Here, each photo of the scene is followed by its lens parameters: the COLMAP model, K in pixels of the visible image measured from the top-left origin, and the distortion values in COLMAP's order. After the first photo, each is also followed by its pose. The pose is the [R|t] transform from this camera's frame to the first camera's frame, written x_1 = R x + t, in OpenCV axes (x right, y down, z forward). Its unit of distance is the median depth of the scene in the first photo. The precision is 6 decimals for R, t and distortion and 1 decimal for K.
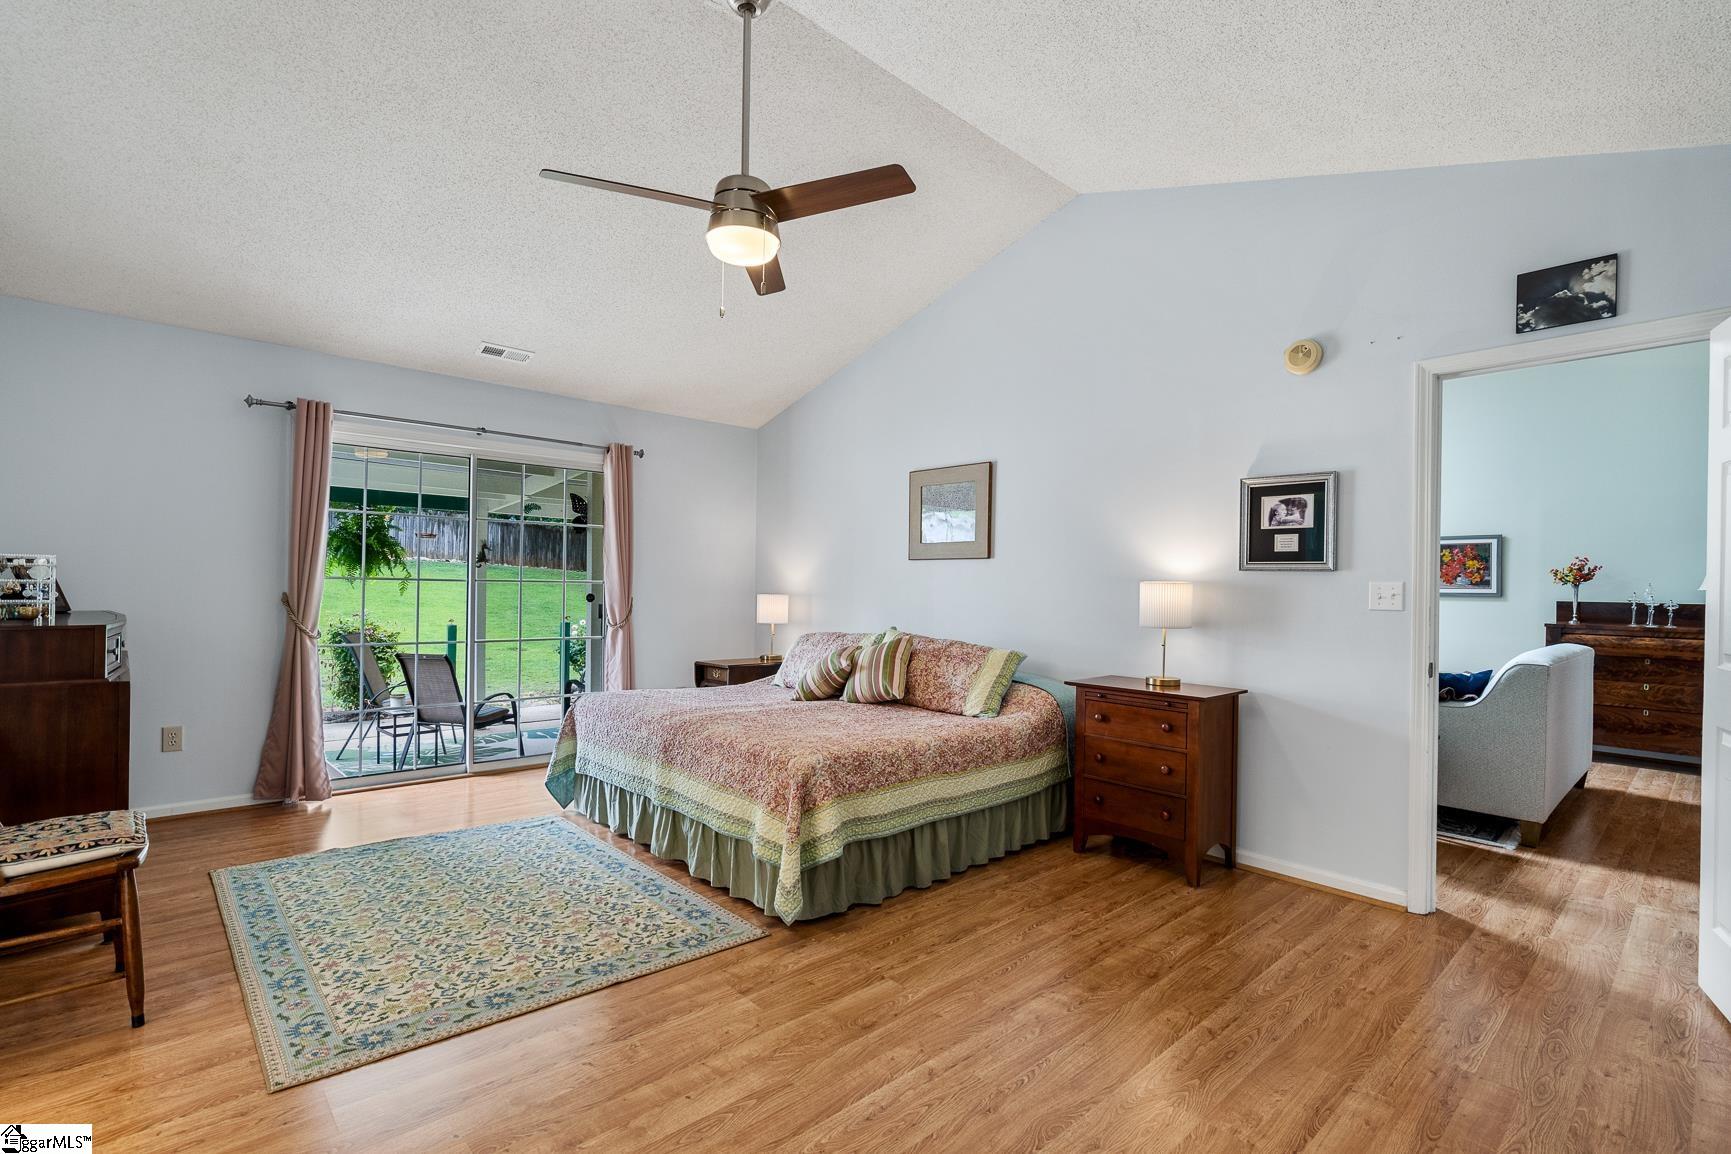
lens RADIAL K [[785.9, 0, 863.5], [0, 785.9, 577.9], [0, 0, 1]] dist [-0.002456, 0.000543]
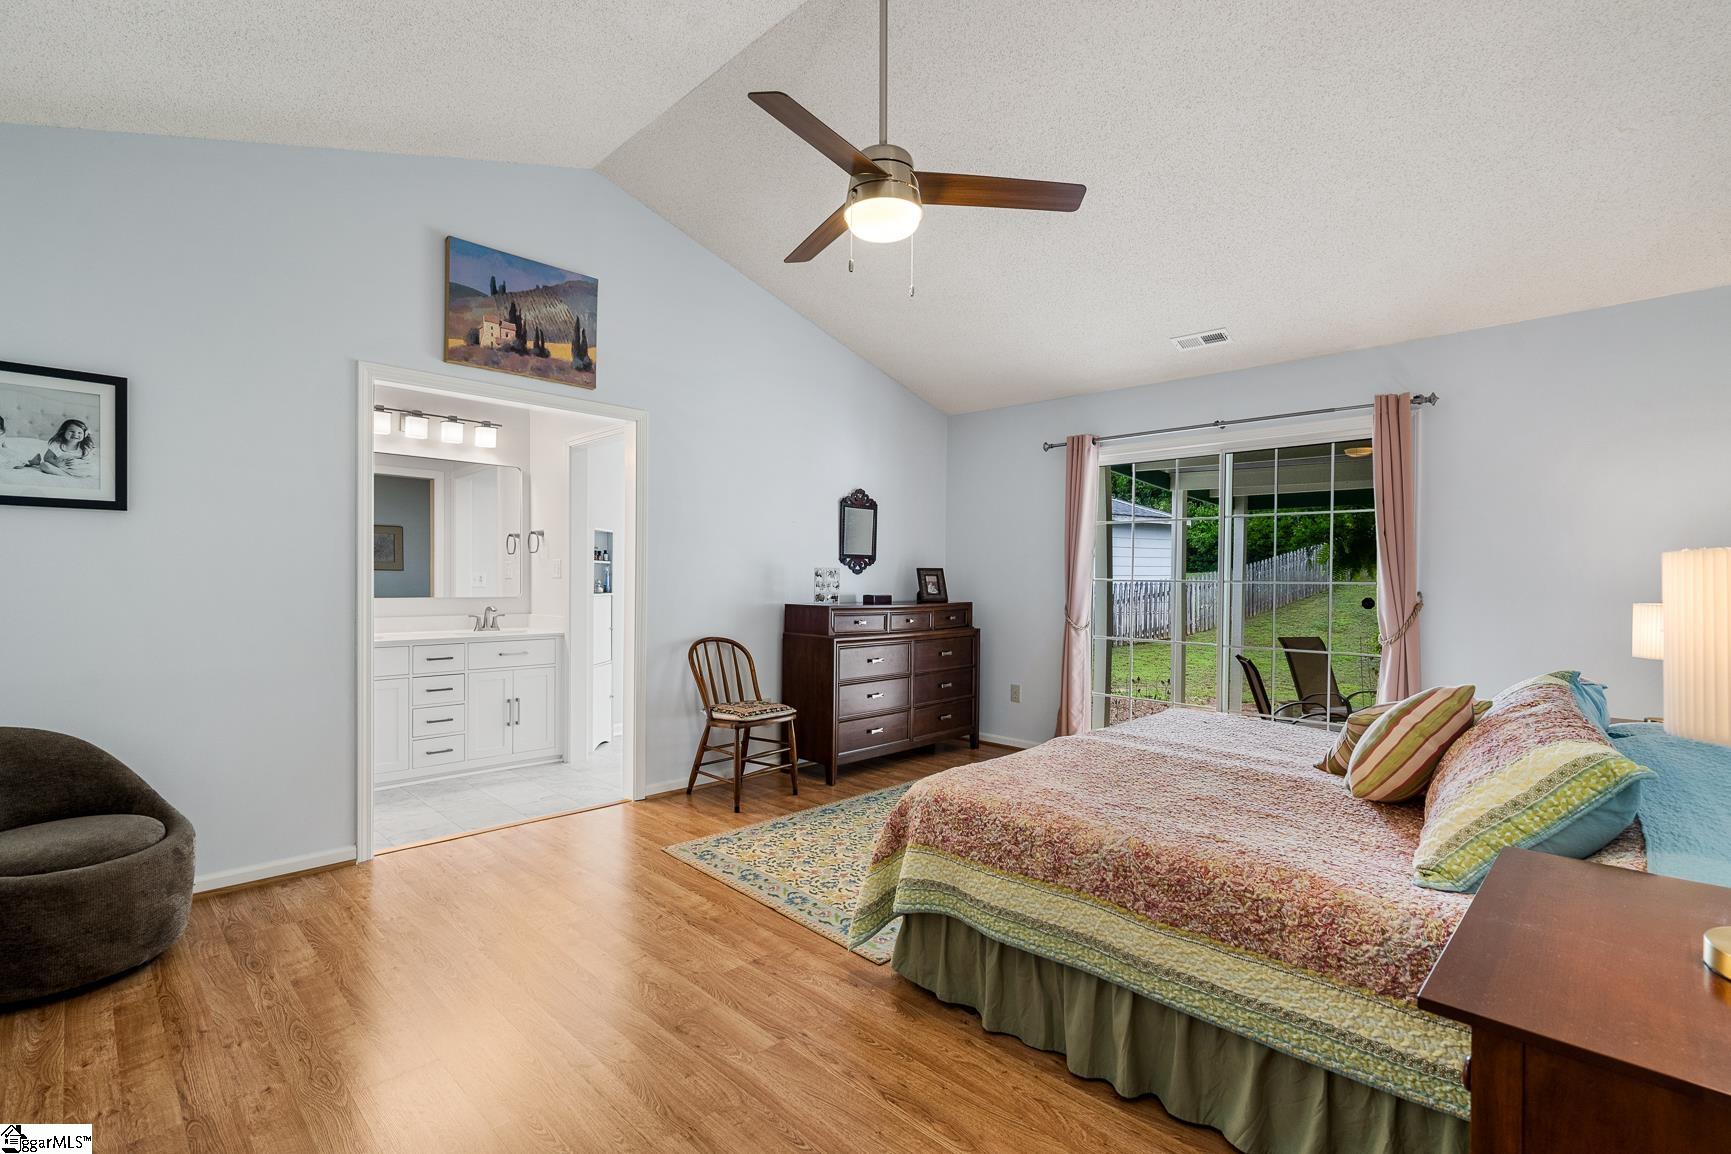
lens RADIAL K [[785.9, 0, 858.6], [0, 785.9, 578.0], [0, 0, 1]] dist [-0.002456, 0.000543]
pose [[0.057572, -0.014624, -0.998234, 0.758917], [0.002720, 0.999891, -0.014491, 0.020938], [0.998338, -0.001881, 0.057606, 0.888476]]
